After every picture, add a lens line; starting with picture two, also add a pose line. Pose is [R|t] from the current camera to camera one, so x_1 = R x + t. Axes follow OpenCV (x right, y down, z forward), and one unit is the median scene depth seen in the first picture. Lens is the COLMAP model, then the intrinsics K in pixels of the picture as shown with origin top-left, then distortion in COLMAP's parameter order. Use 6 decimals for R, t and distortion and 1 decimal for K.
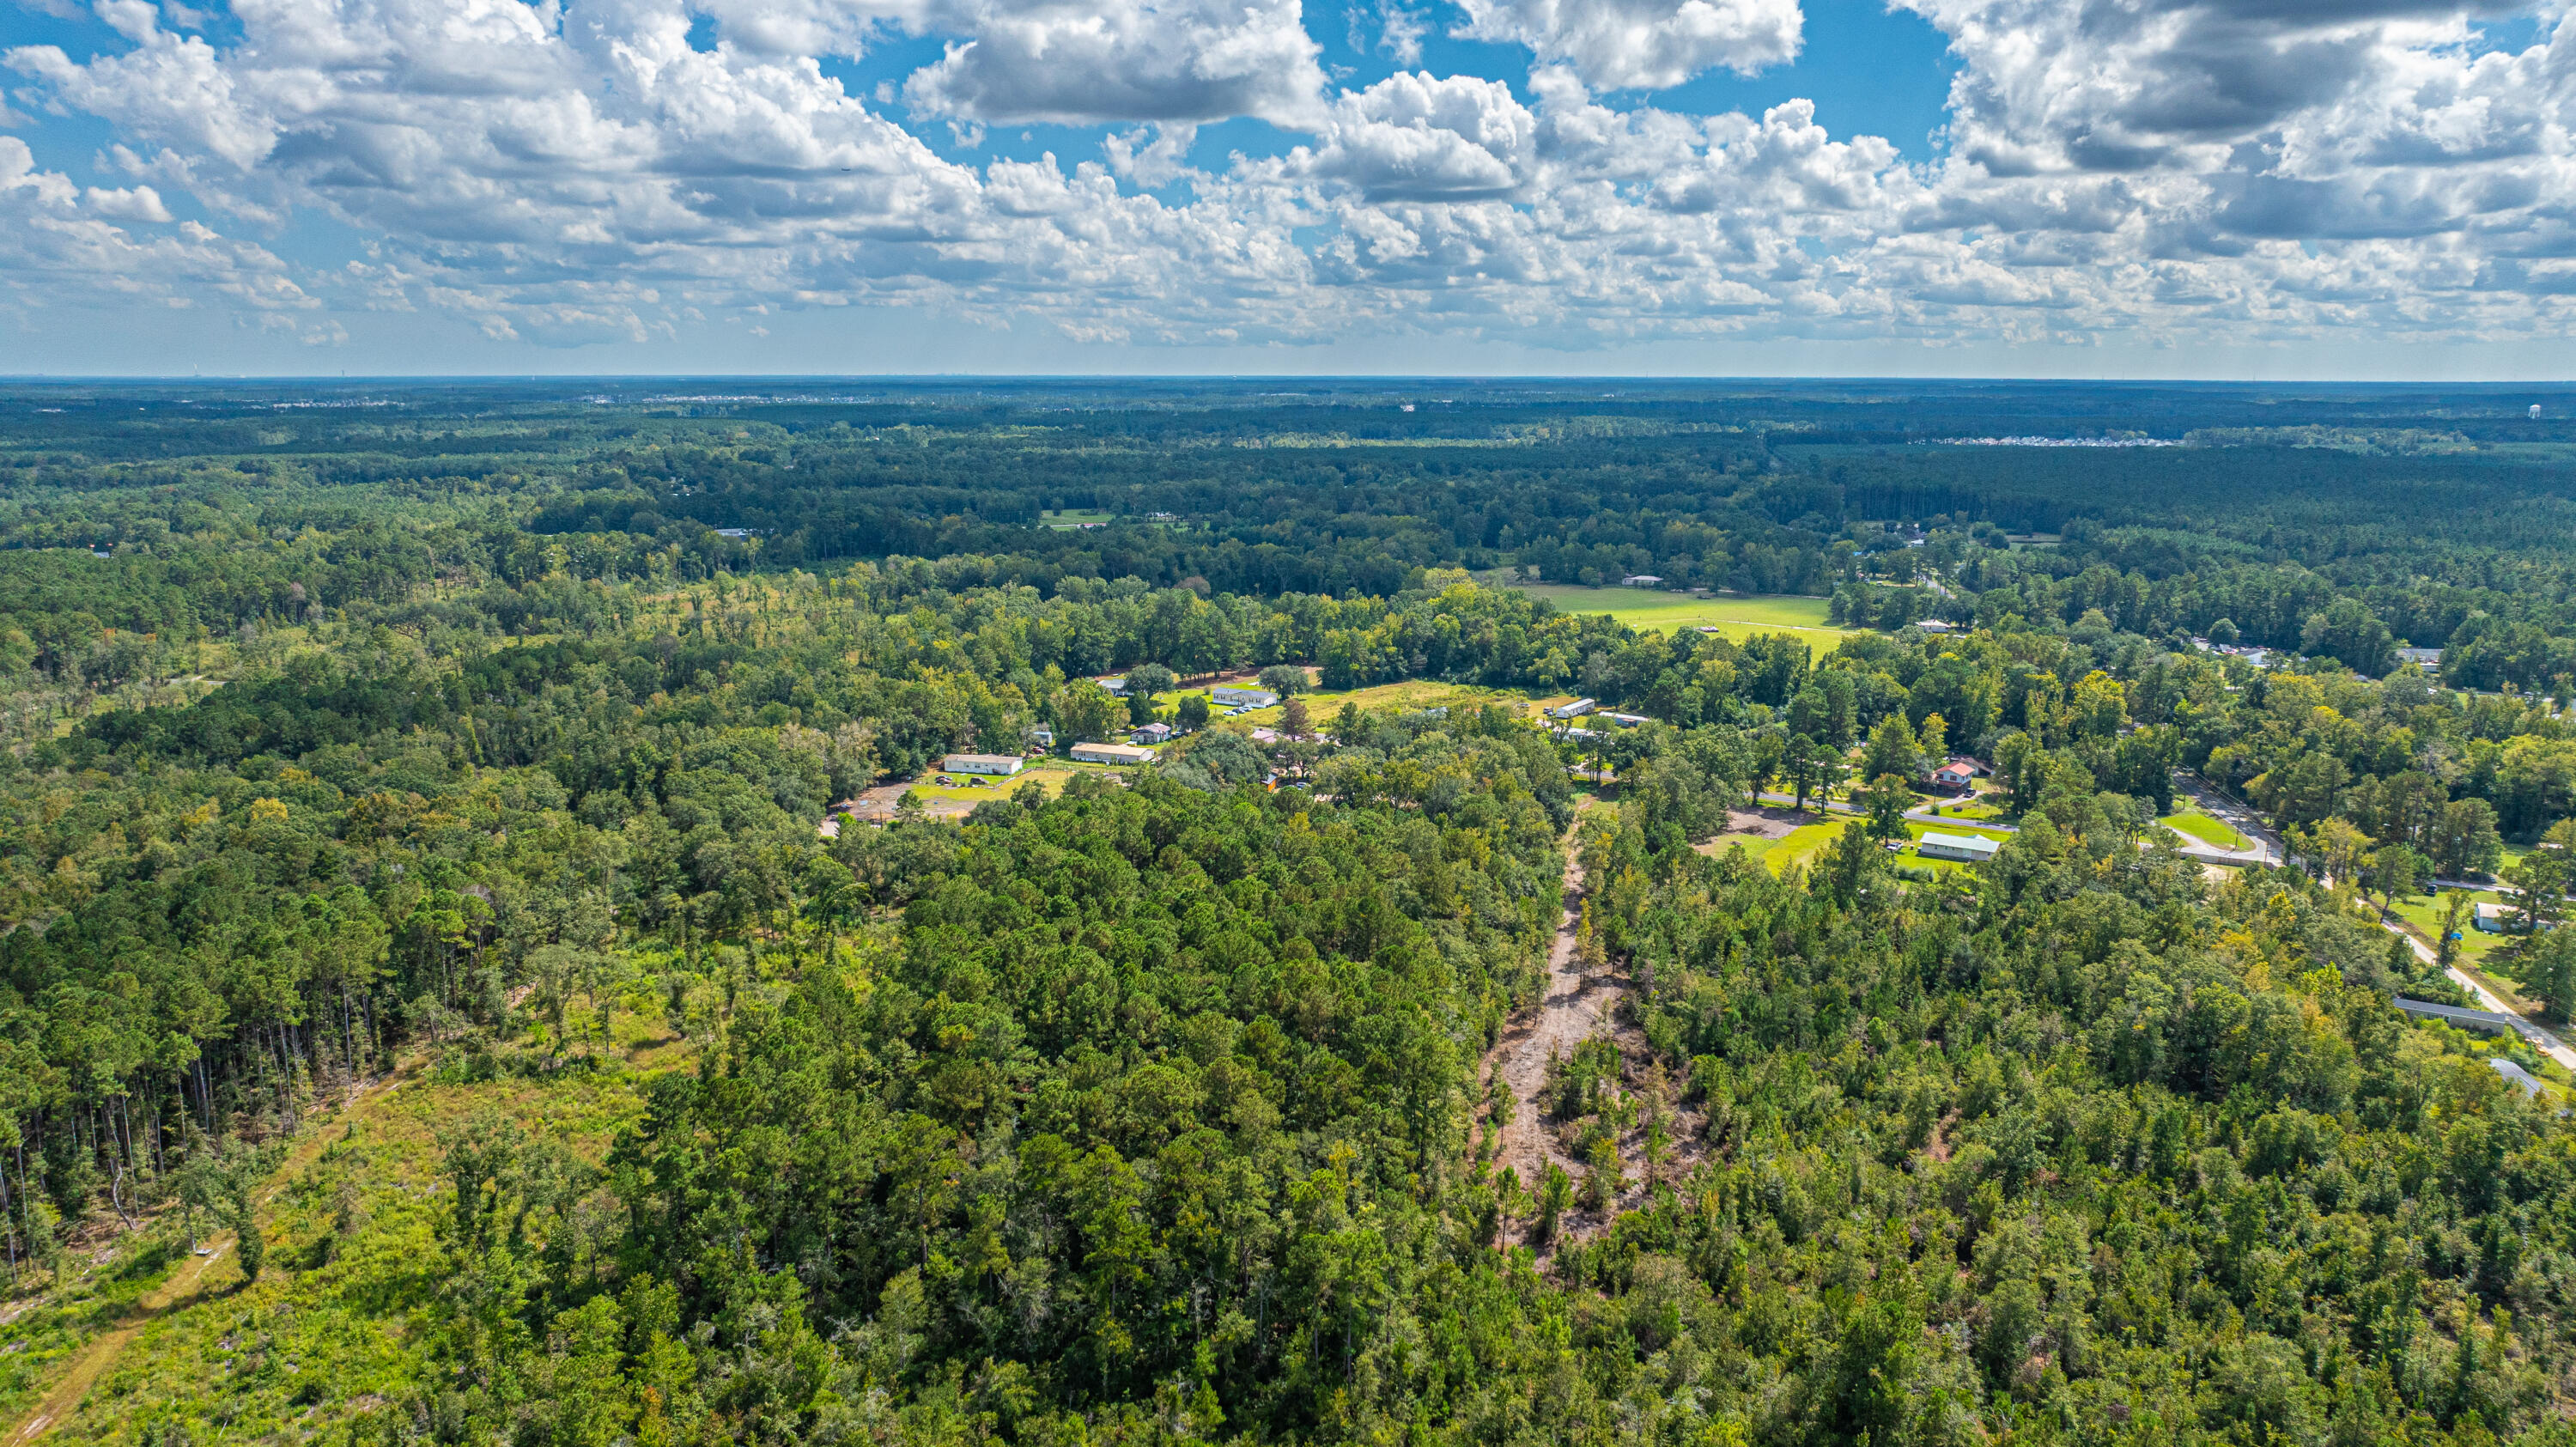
lens RADIAL K [[1819.8, 0, 1282.6], [0, 1819.8, 731.0], [0, 0, 1]] dist [-0.020979, 0.015818]
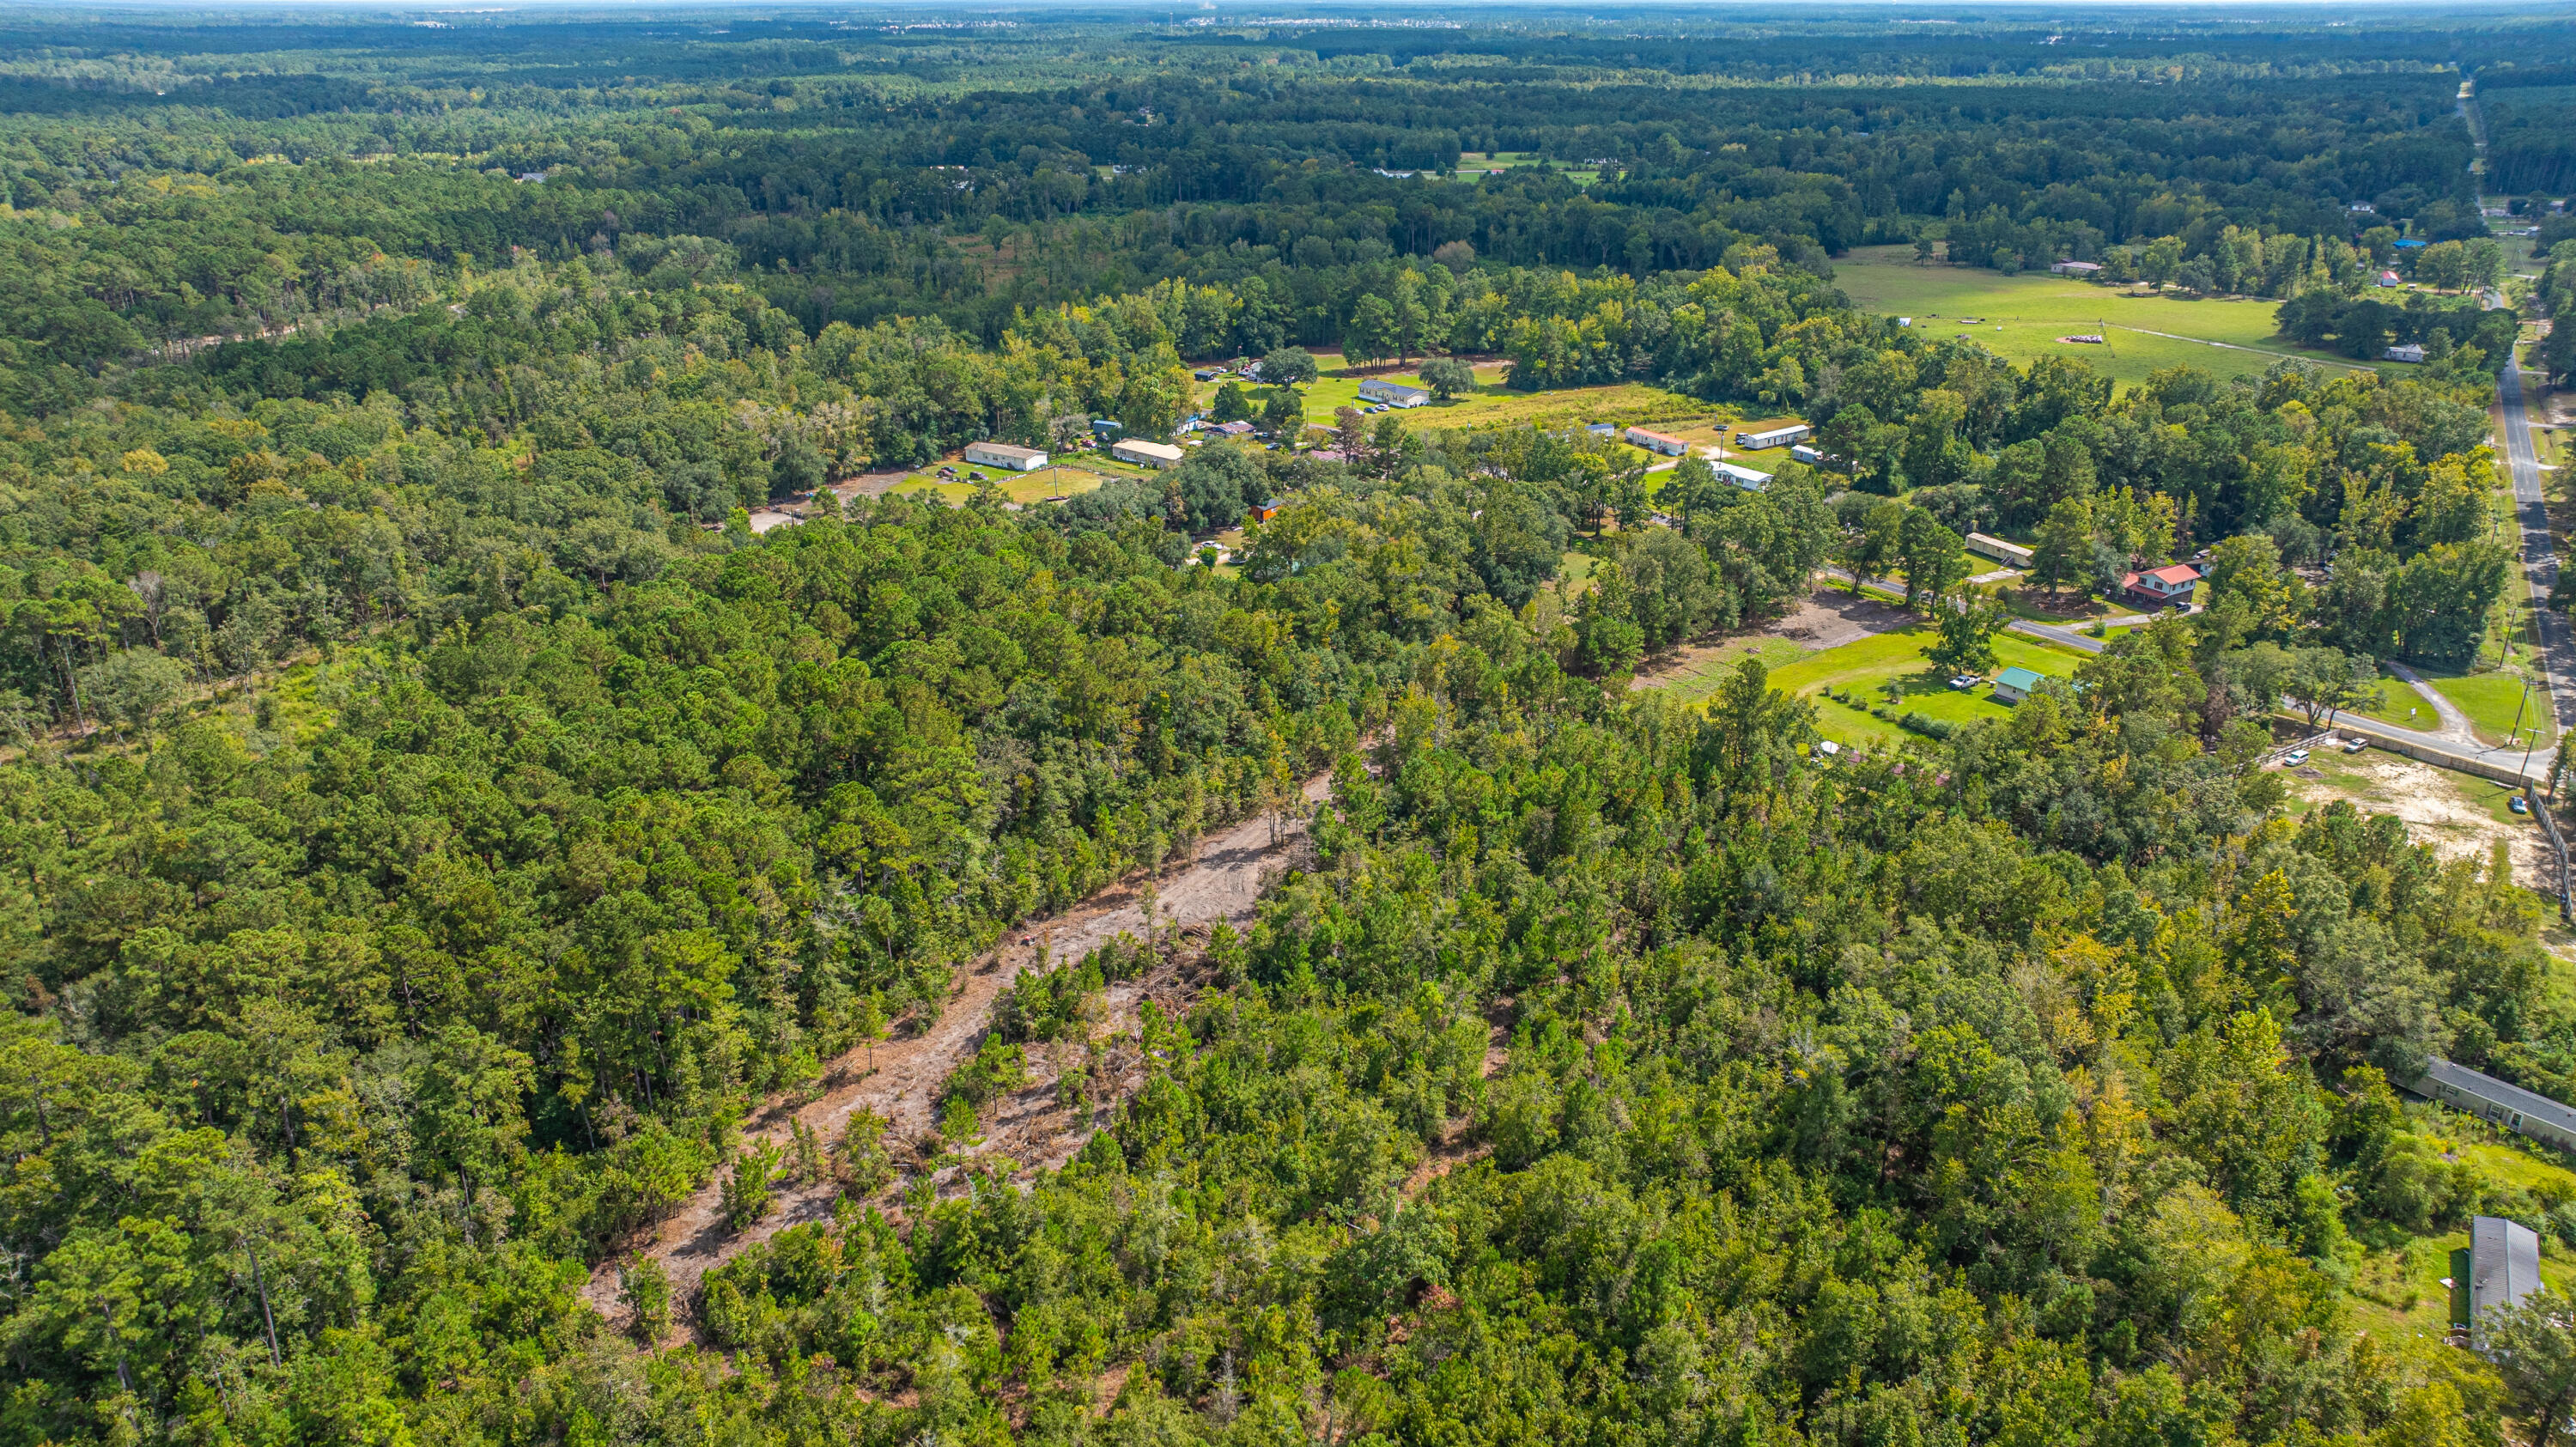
lens RADIAL K [[1819.8, 0, 1282.0], [0, 1819.8, 724.7], [0, 0, 1]] dist [-0.020979, 0.015818]
pose [[0.941993, 0.124658, -0.311623, 0.229674], [-0.064239, 0.978267, 0.197149, -0.033512], [0.329426, -0.165695, 0.929529, 0.172685]]
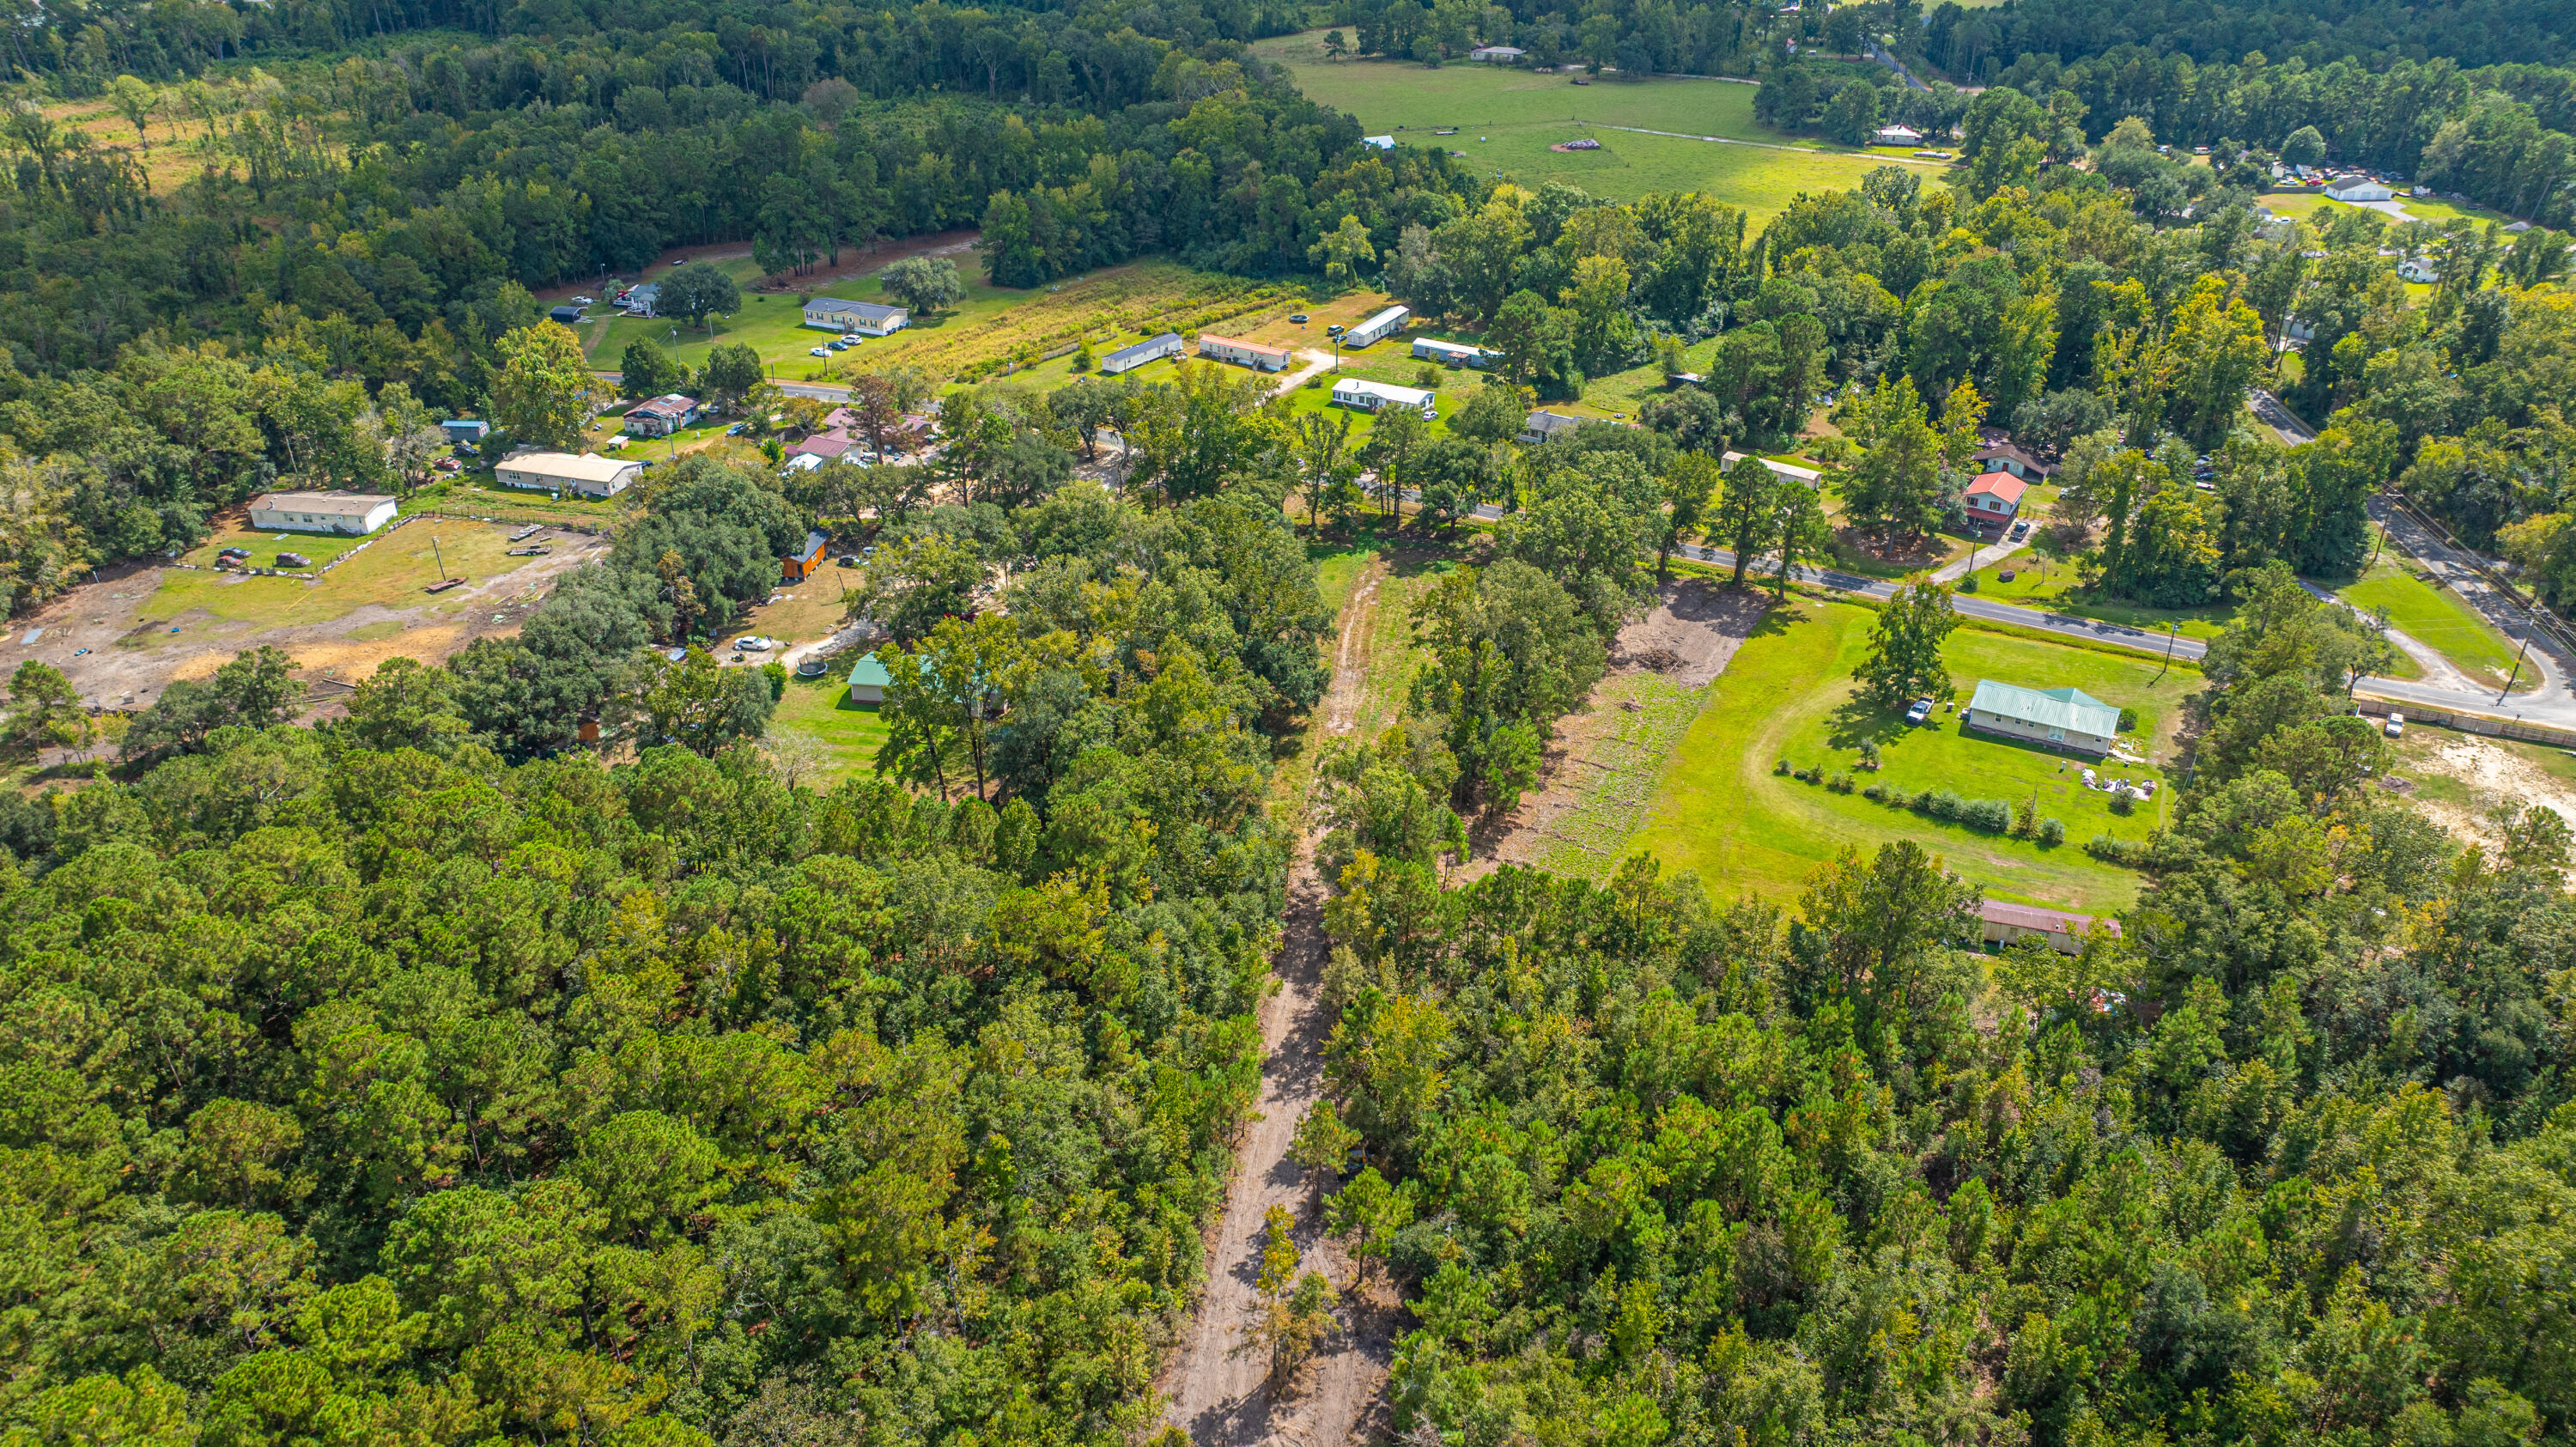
lens RADIAL K [[1819.8, 0, 1303.3], [0, 1819.8, 726.6], [0, 0, 1]] dist [-0.020979, 0.015818]
pose [[0.996053, -0.044032, 0.077075, 0.083329], [0.018953, 0.953769, 0.299943, -0.072760], [-0.086719, -0.297298, 0.950839, 0.371743]]
